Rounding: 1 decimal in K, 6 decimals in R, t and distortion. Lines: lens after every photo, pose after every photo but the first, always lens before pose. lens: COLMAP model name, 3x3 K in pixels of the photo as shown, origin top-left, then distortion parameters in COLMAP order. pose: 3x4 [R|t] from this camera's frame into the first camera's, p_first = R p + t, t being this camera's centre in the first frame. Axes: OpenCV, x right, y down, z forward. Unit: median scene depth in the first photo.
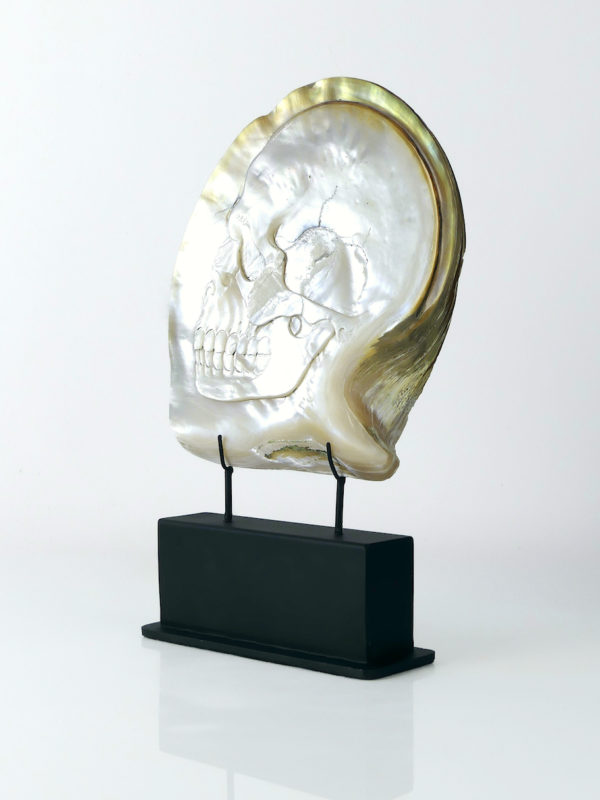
lens RADIAL K [[1580.3, 0, 300.0], [0, 1580.3, 400.0], [0, 0, 1]] dist [0.035319, -0.120339]
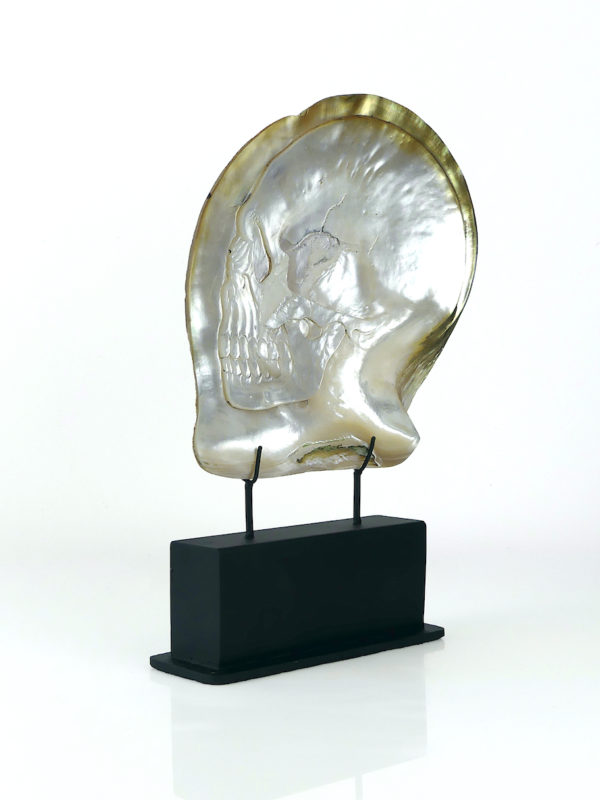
lens RADIAL K [[1580.3, 0, 300.0], [0, 1580.3, 400.0], [0, 0, 1]] dist [0.035319, -0.120339]
pose [[0.143017, -0.056473, 0.988108, -1.014591], [0.065663, 0.996713, 0.047461, -0.050222], [-0.987540, 0.058095, 0.146255, 0.871123]]
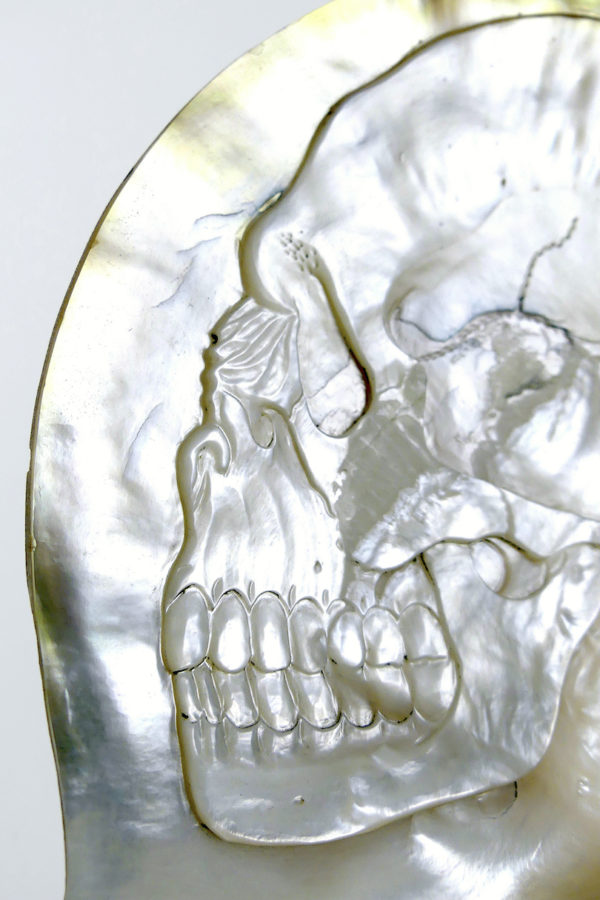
lens RADIAL K [[918.4, 0, 299.7], [0, 918.4, 467.8], [0, 0, 1]] dist [-0.036761, 0.000288]
pose [[0.443843, 0.117941, 0.888309, -0.209131], [0.117377, 0.975108, -0.188112, -0.035500], [-0.888384, 0.187759, 0.418952, 0.962154]]
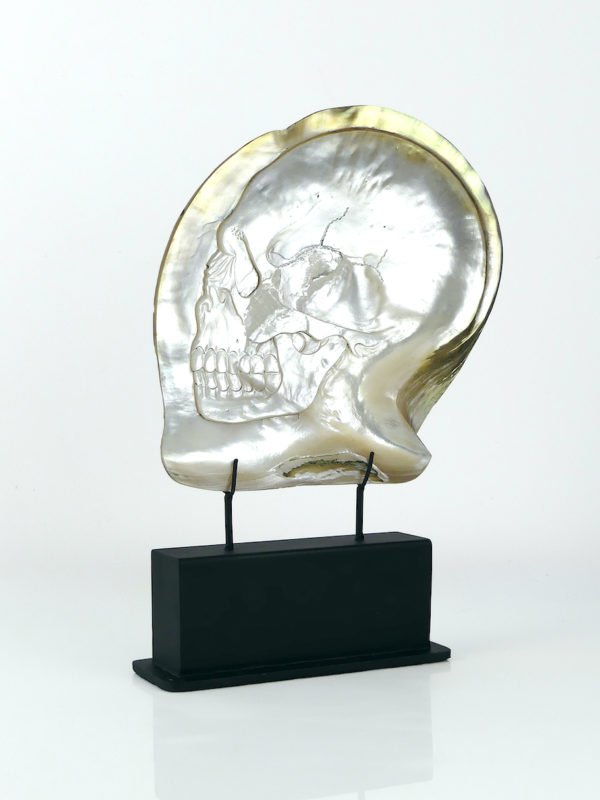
lens RADIAL K [[1580.3, 0, 300.0], [0, 1580.3, 400.0], [0, 0, 1]] dist [0.035319, -0.120339]
pose [[0.410588, -0.048787, 0.910515, -0.935285], [0.061848, 0.997758, 0.025571, -0.036564], [-0.909721, 0.045814, 0.412685, 0.593882]]
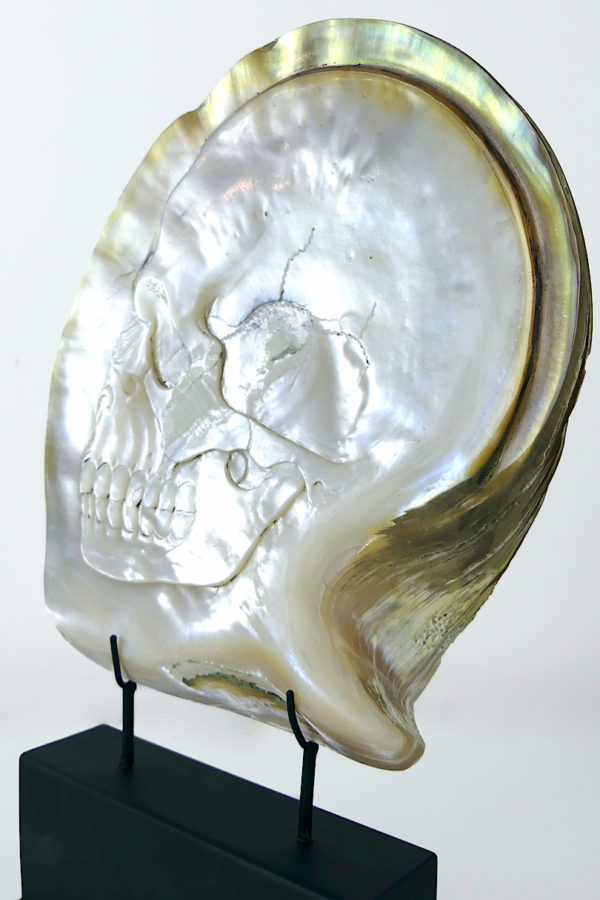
lens RADIAL K [[910.9, 0, 300.2], [0, 910.9, 426.0], [0, 0, 1]] dist [0.002935, 0.000681]
pose [[0.999054, 0.019395, 0.038918, 0.007136], [-0.019510, 0.999806, 0.002571, -0.064817], [-0.038860, -0.003328, 0.999239, 0.666687]]
